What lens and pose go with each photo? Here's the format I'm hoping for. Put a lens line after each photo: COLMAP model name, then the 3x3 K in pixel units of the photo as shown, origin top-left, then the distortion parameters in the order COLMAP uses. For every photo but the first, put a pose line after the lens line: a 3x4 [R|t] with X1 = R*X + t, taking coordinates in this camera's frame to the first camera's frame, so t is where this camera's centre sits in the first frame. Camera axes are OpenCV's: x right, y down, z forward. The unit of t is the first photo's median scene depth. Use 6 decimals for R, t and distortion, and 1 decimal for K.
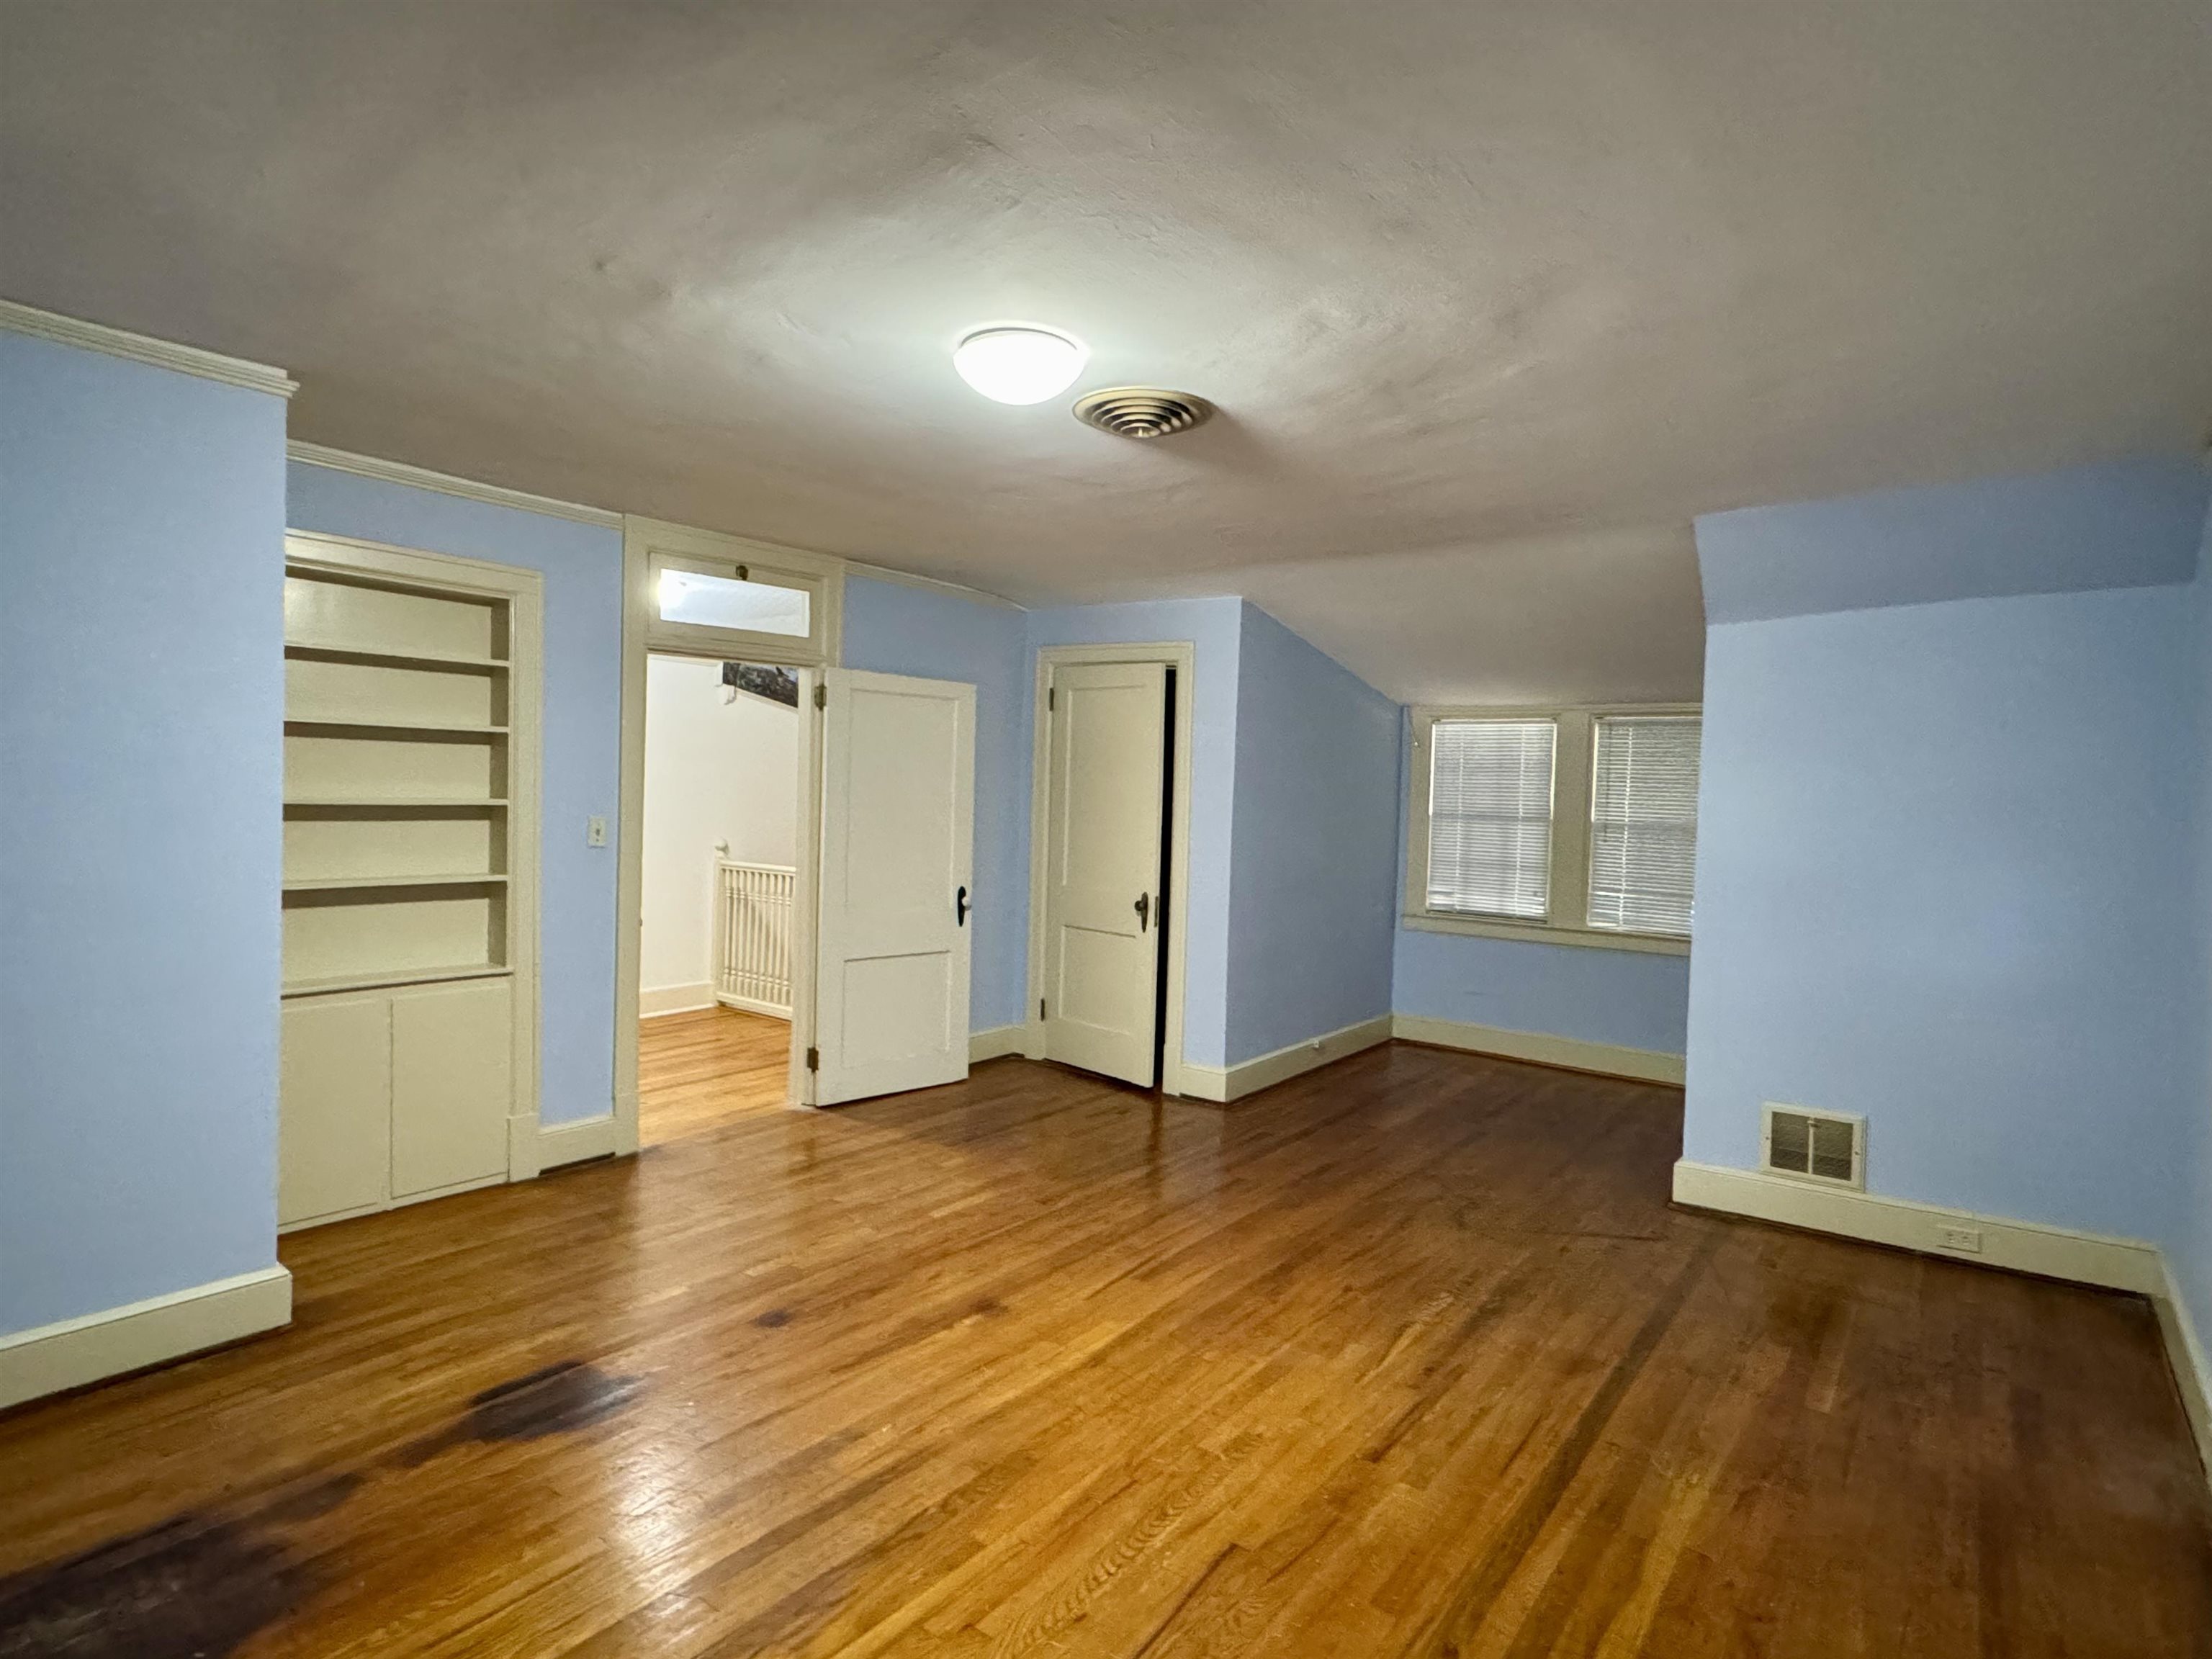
lens RADIAL K [[1166.2, 0, 1103.2], [0, 1166.2, 826.1], [0, 0, 1]] dist [-0.000989, 0.000247]
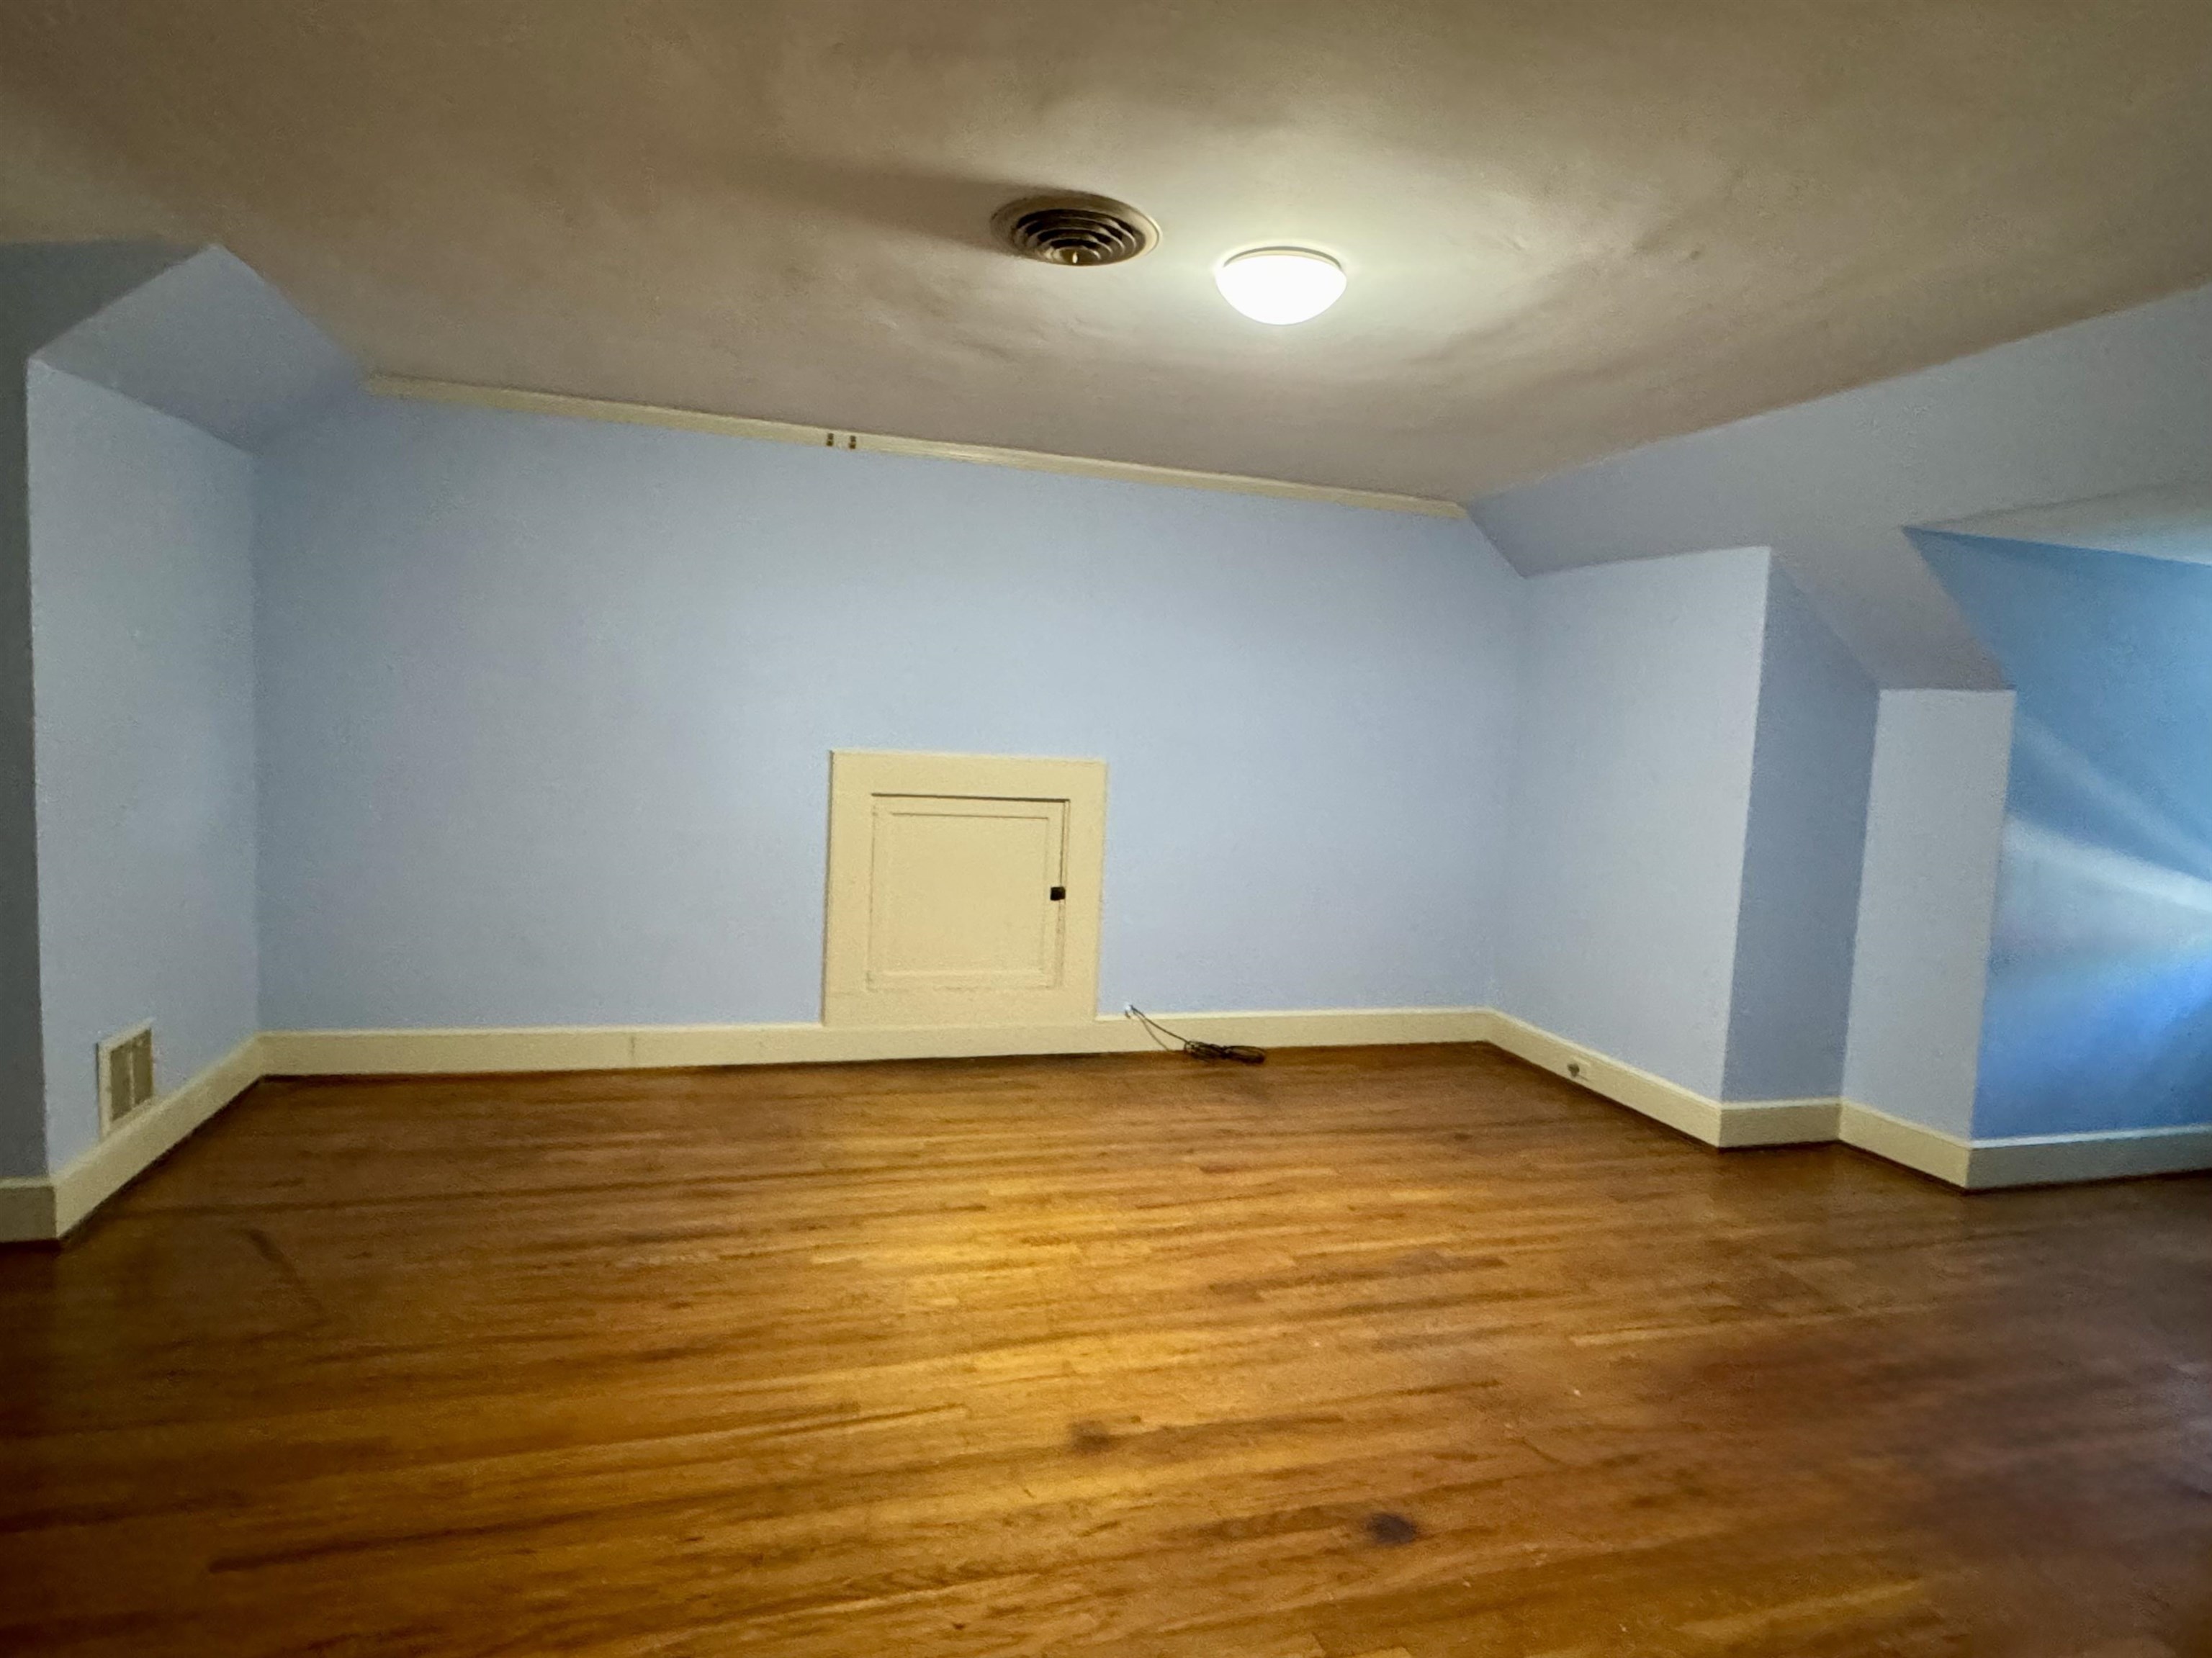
lens RADIAL K [[1210.5, 0, 1106.0], [0, 1210.5, 829.0], [0, 0, 1]] dist [-0.000353, 0.000128]
pose [[-0.804998, -0.118523, 0.581318, -0.393522], [-0.057869, 0.990856, 0.121886, -0.032248], [-0.590448, 0.064477, -0.804496, 1.262161]]
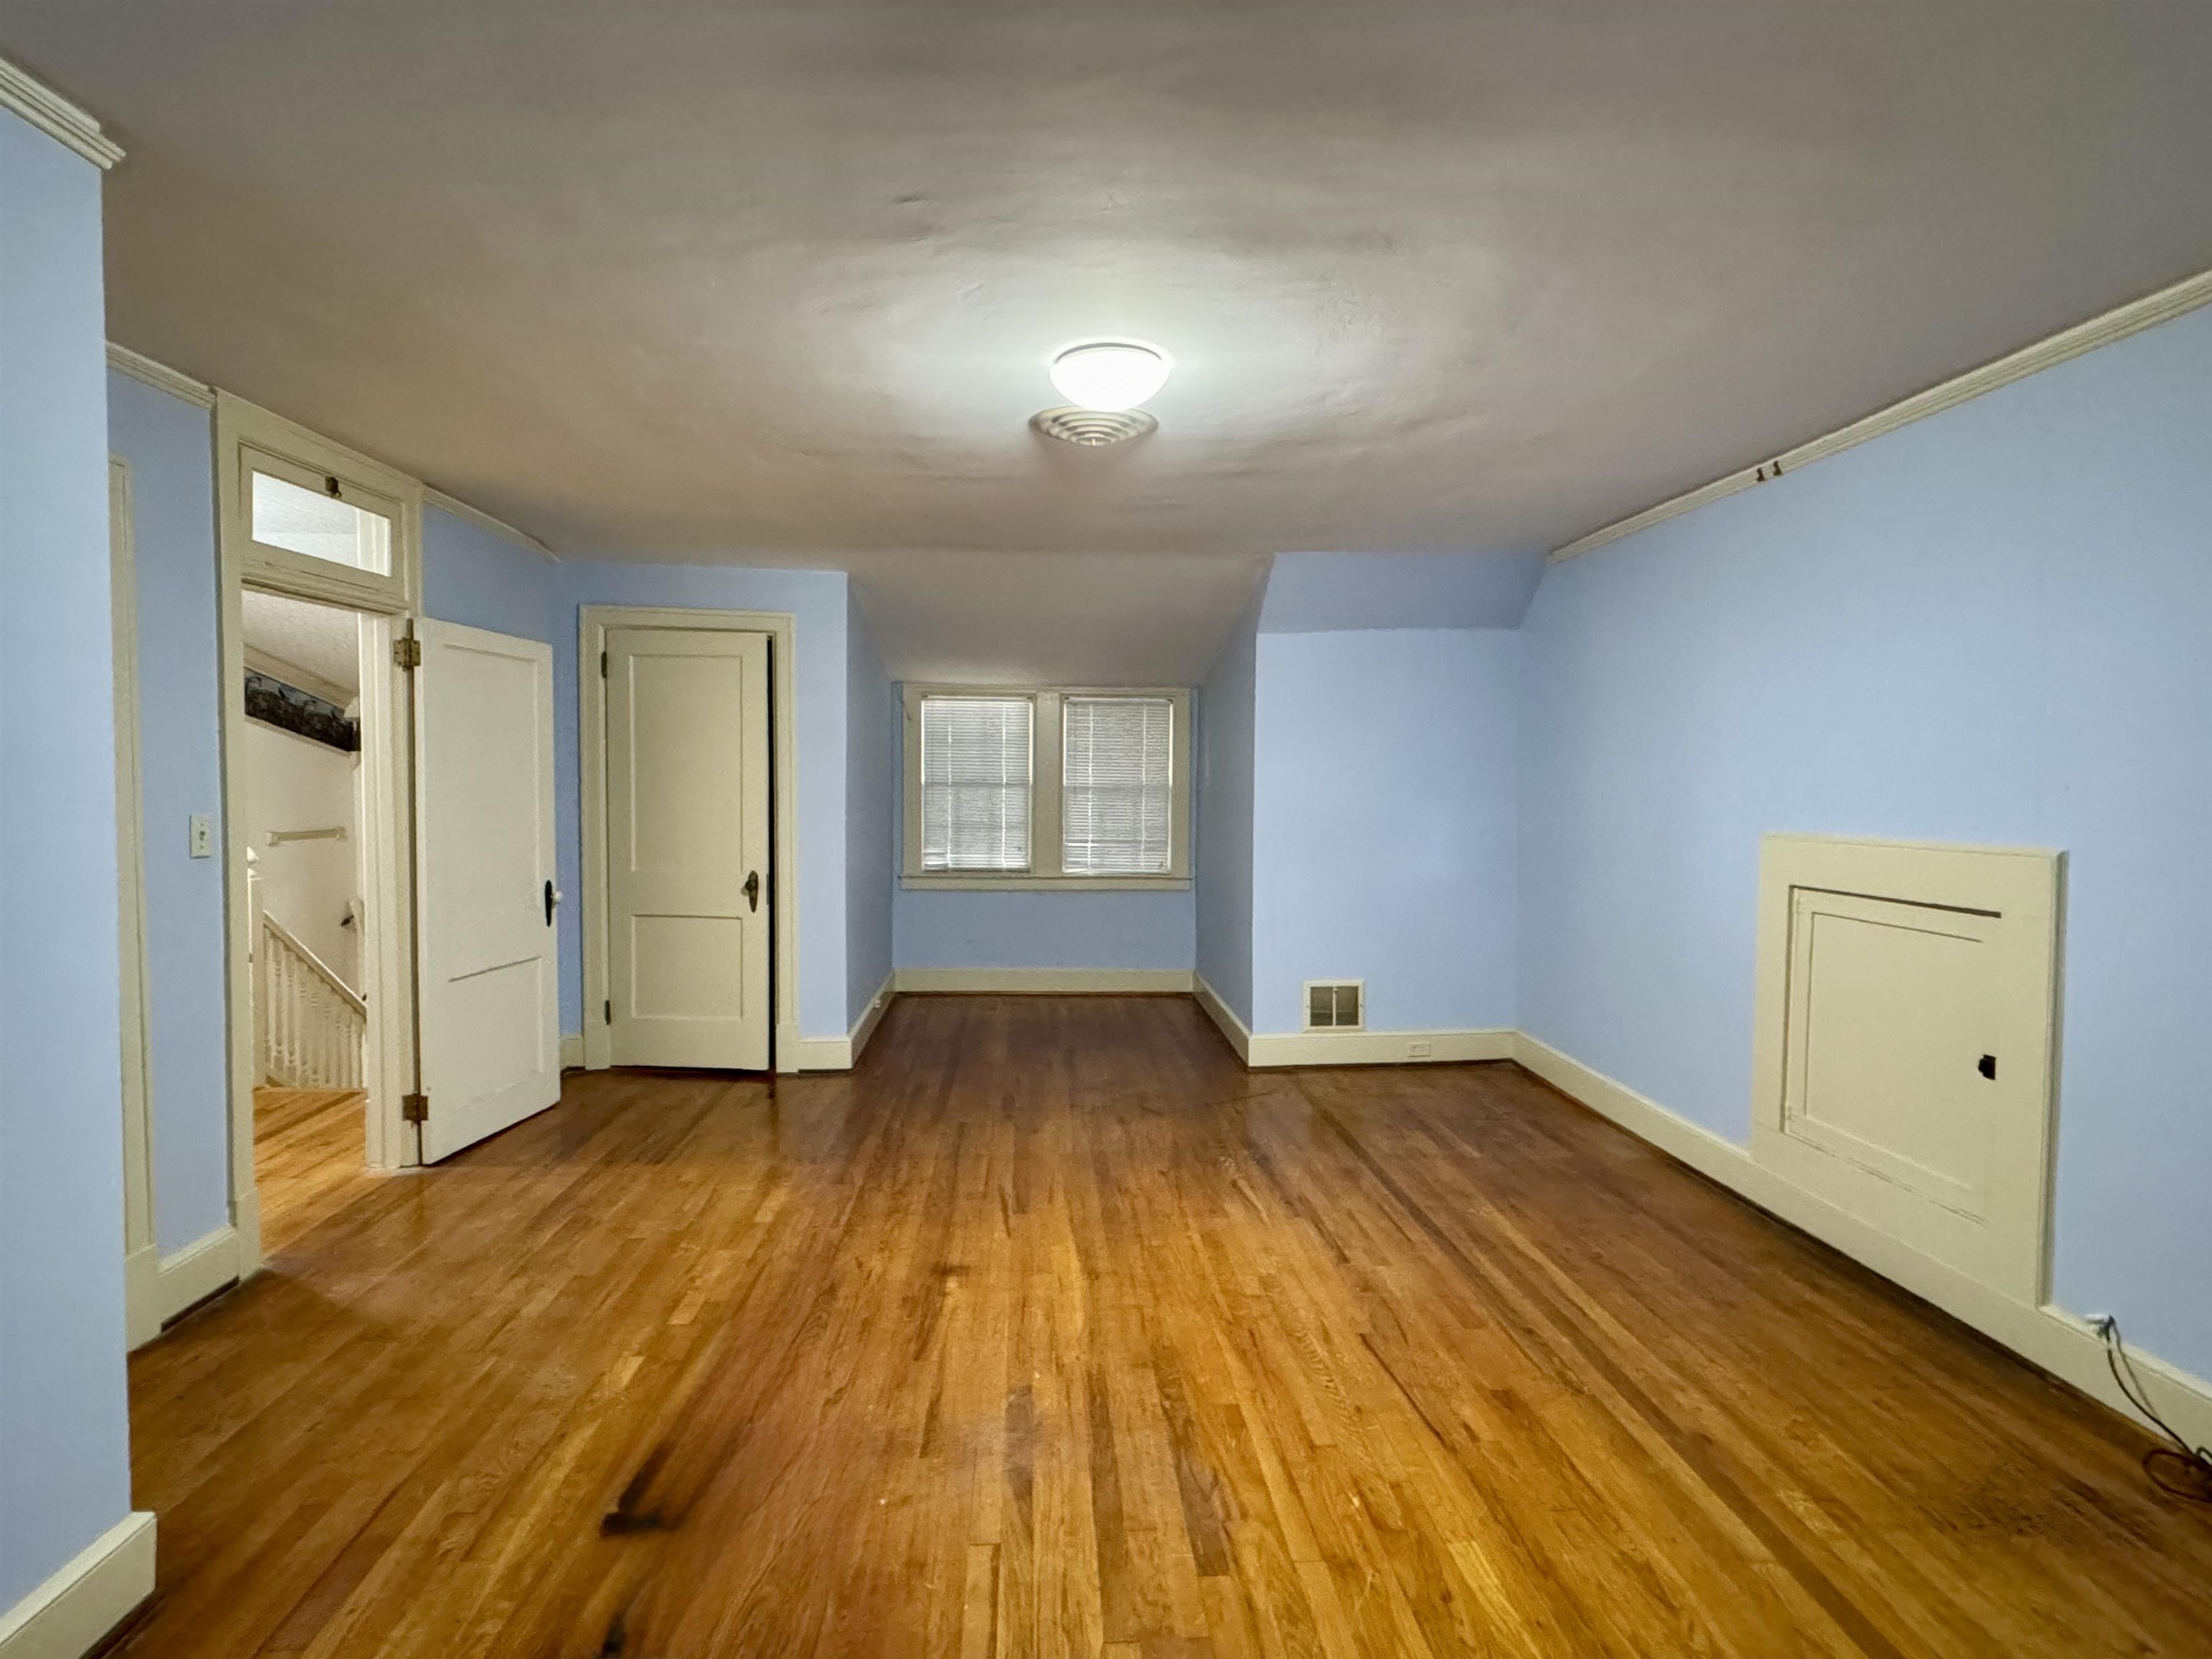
lens RADIAL K [[1166.2, 0, 1103.2], [0, 1166.2, 826.1], [0, 0, 1]] dist [-0.000989, 0.000247]
pose [[0.754164, -0.051151, 0.654691, -0.525307], [0.034900, 0.998675, 0.037824, -0.009171], [-0.655759, -0.005676, 0.754949, 0.111947]]
